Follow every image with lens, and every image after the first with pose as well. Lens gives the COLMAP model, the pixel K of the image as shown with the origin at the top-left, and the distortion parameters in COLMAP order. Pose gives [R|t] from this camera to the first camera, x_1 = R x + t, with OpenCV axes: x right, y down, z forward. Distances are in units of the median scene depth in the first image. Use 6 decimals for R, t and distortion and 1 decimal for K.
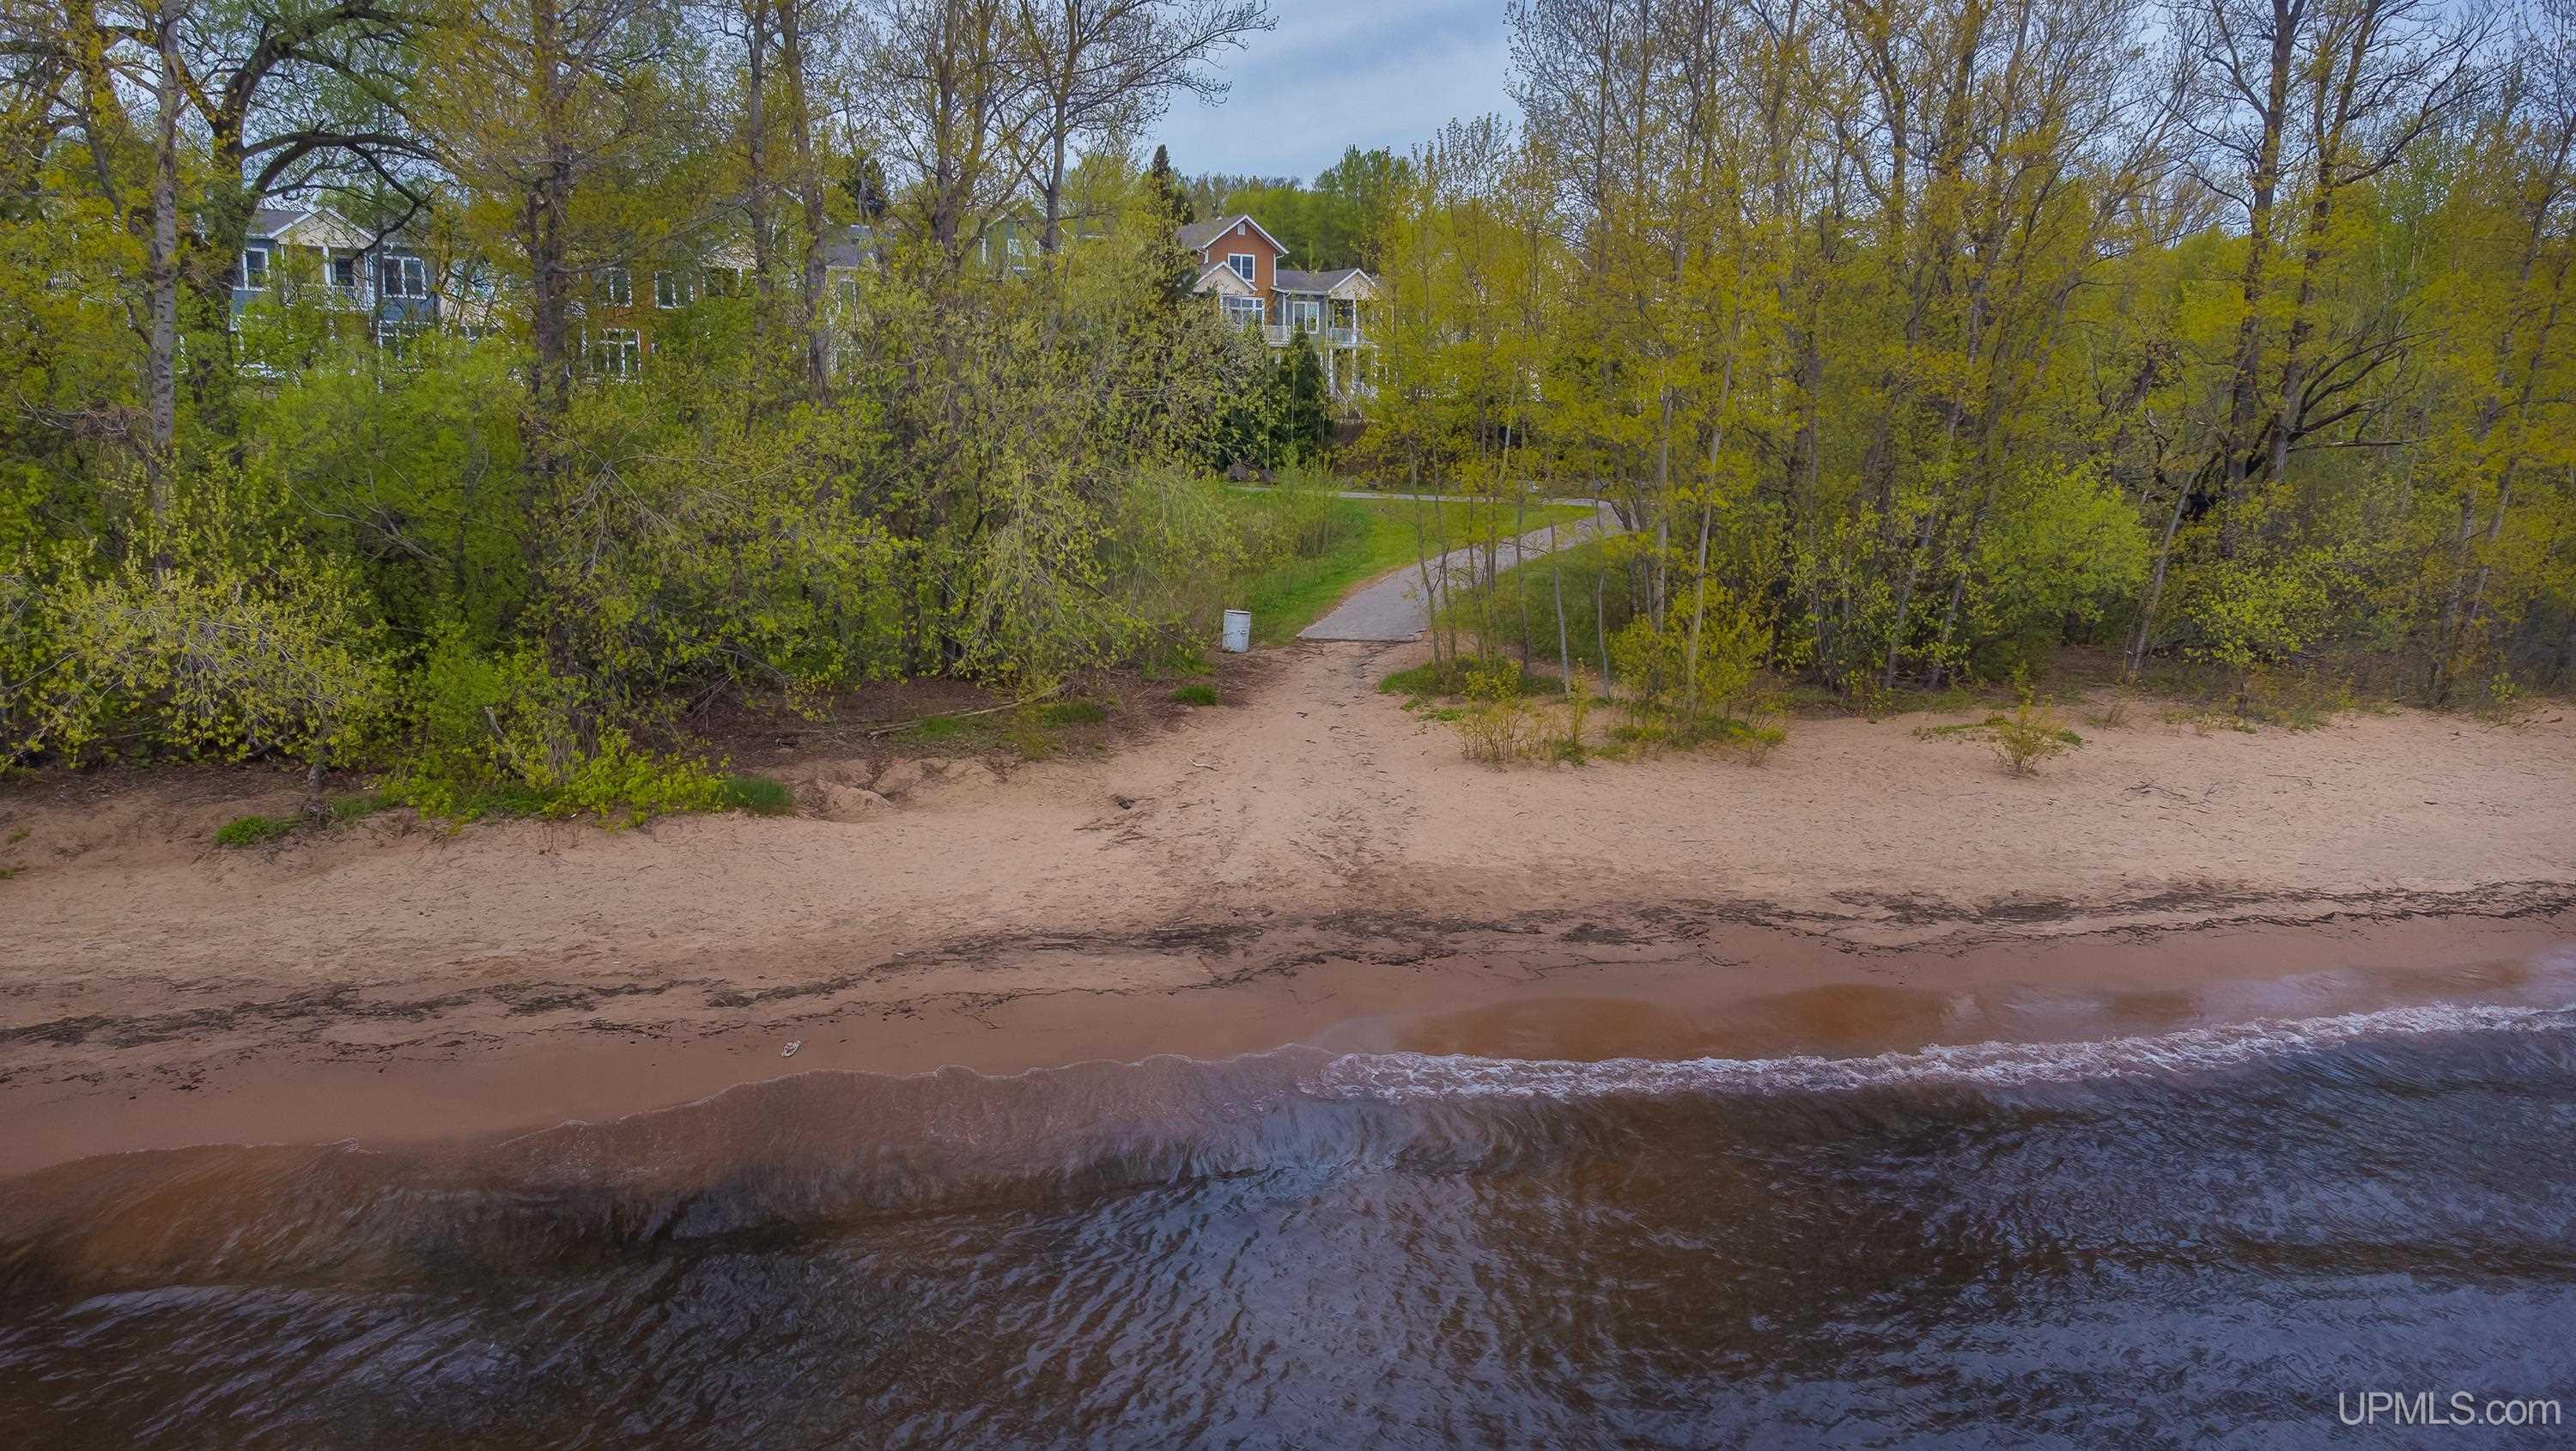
lens RADIAL K [[1888.4, 0, 1285.3], [0, 1888.4, 729.0], [0, 0, 1]] dist [0.036770, -0.007762]
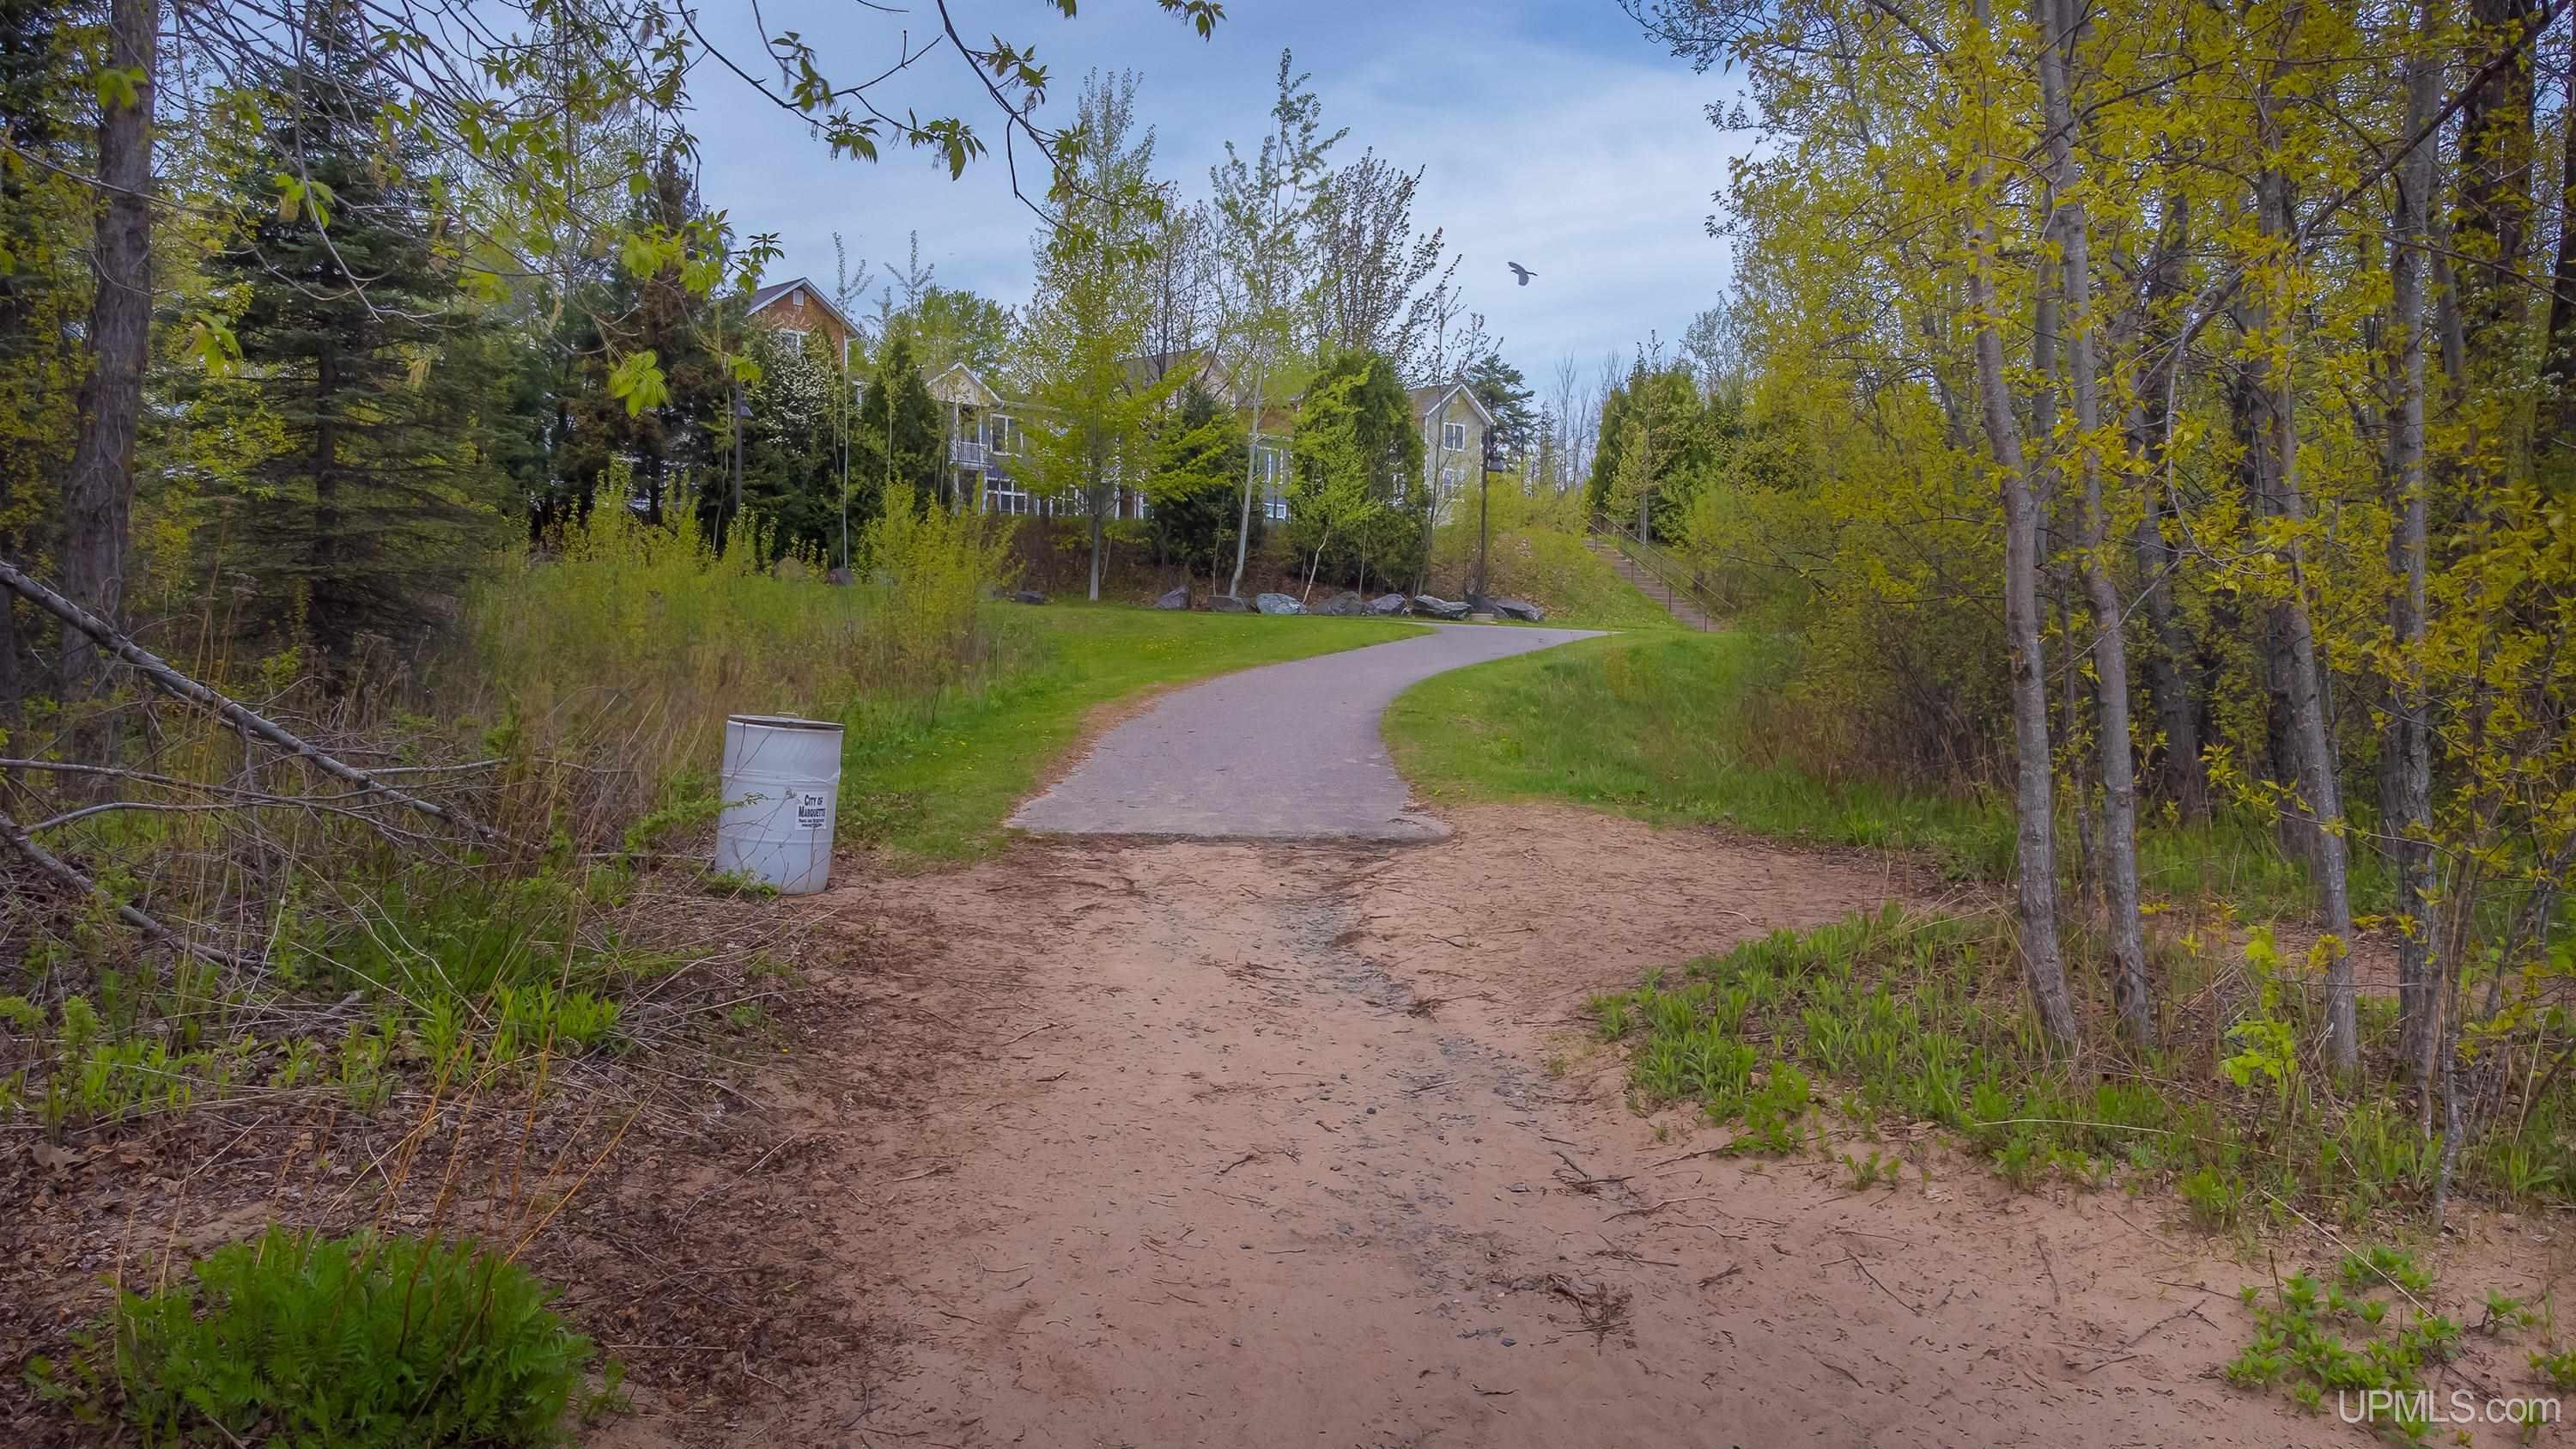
lens RADIAL K [[1888.8, 0, 1286.4], [0, 1888.8, 724.3], [0, 0, 1]] dist [0.036770, -0.007762]
pose [[0.973767, -0.000758, 0.227546, -0.024837], [0.028063, 0.992760, -0.116788, -0.044567], [-0.225810, 0.120110, 0.966739, 1.045618]]
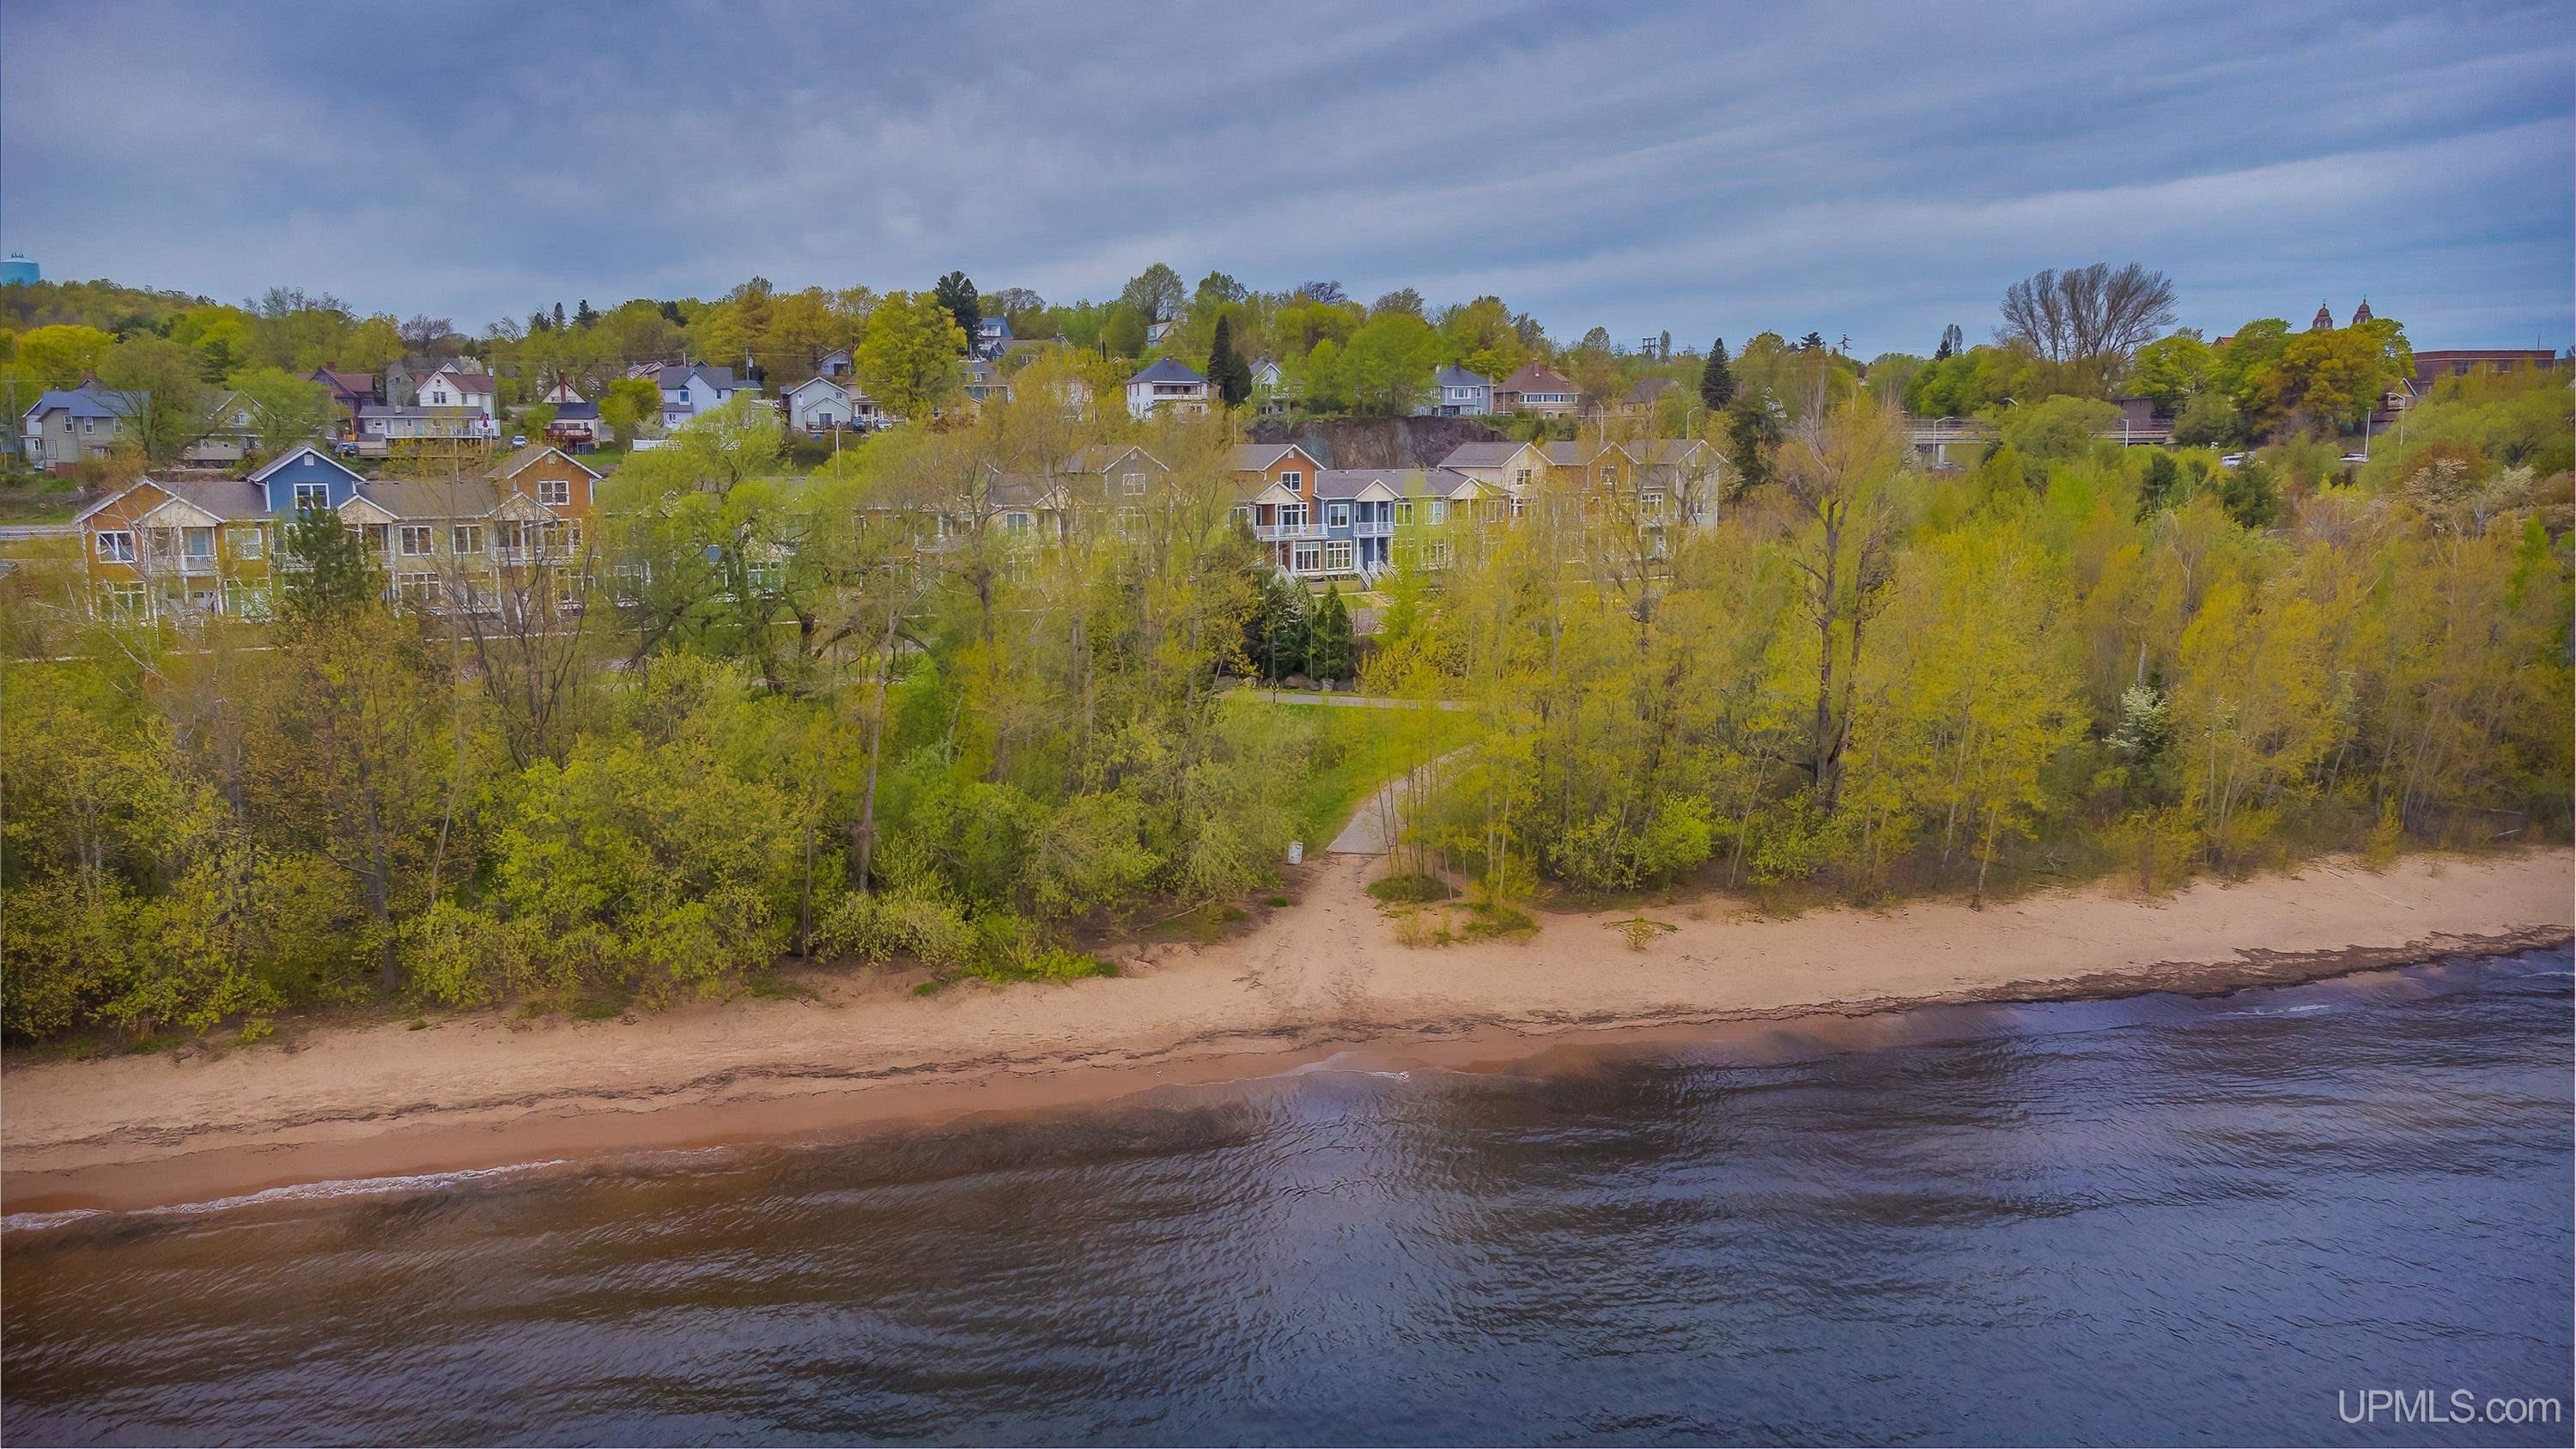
lens RADIAL K [[1888.8, 0, 1292.0], [0, 1888.8, 725.2], [0, 0, 1]] dist [0.036770, -0.007762]
pose [[0.999775, -0.005293, -0.020540, 0.016321], [0.005260, 0.999985, -0.001683, -0.250319], [0.020549, 0.001574, 0.999788, -1.325249]]
